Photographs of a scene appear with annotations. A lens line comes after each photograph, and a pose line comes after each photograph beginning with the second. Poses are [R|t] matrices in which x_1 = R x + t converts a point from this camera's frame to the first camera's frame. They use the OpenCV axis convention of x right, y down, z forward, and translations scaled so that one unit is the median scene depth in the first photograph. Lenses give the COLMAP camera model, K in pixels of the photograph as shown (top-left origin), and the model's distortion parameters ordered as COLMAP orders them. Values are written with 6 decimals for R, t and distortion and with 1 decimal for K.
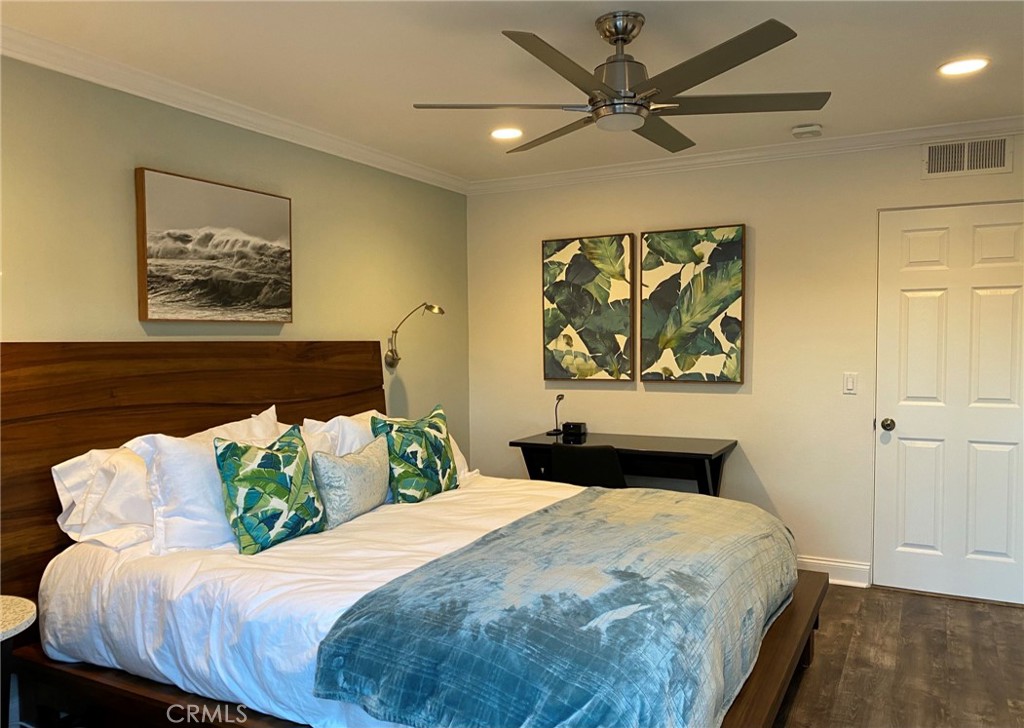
lens RADIAL K [[794.1, 0, 512.0], [0, 794.1, 364.0], [0, 0, 1]] dist [0.110074, -0.001737]
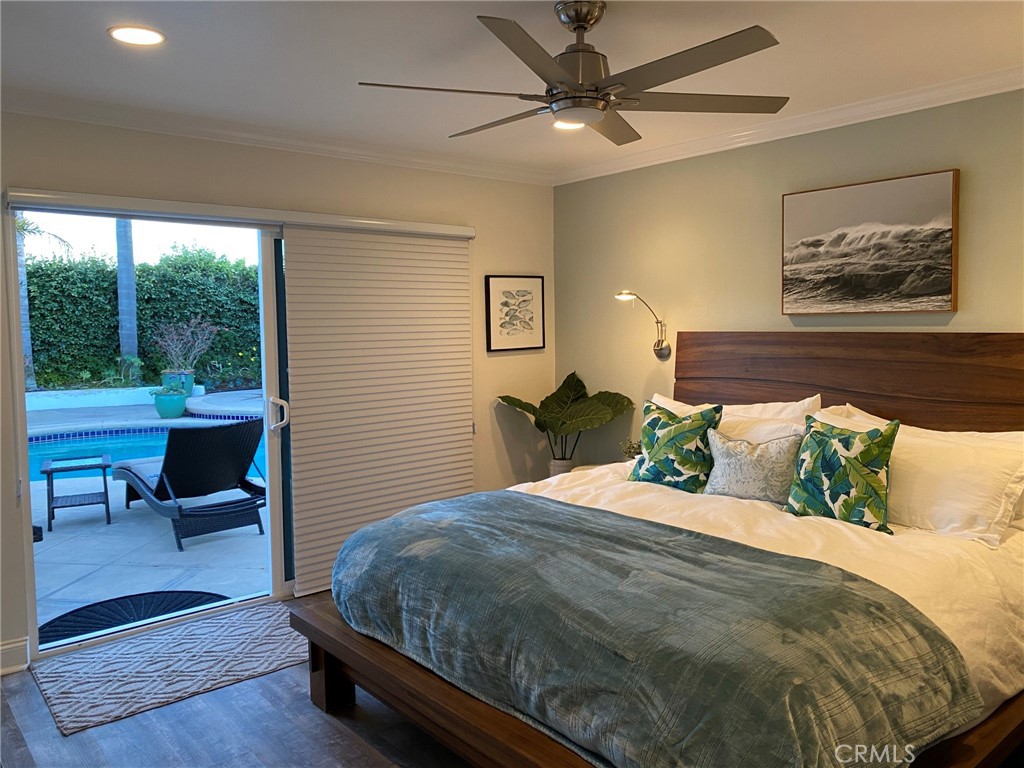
lens RADIAL K [[764.9, 0, 512.0], [0, 764.9, 384.0], [0, 0, 1]] dist [0.001014, 0.002096]
pose [[-0.359067, 0.089352, -0.929025, 0.567433], [-0.016627, 0.994636, 0.102088, -0.041913], [0.933164, 0.052103, -0.355656, 0.708592]]
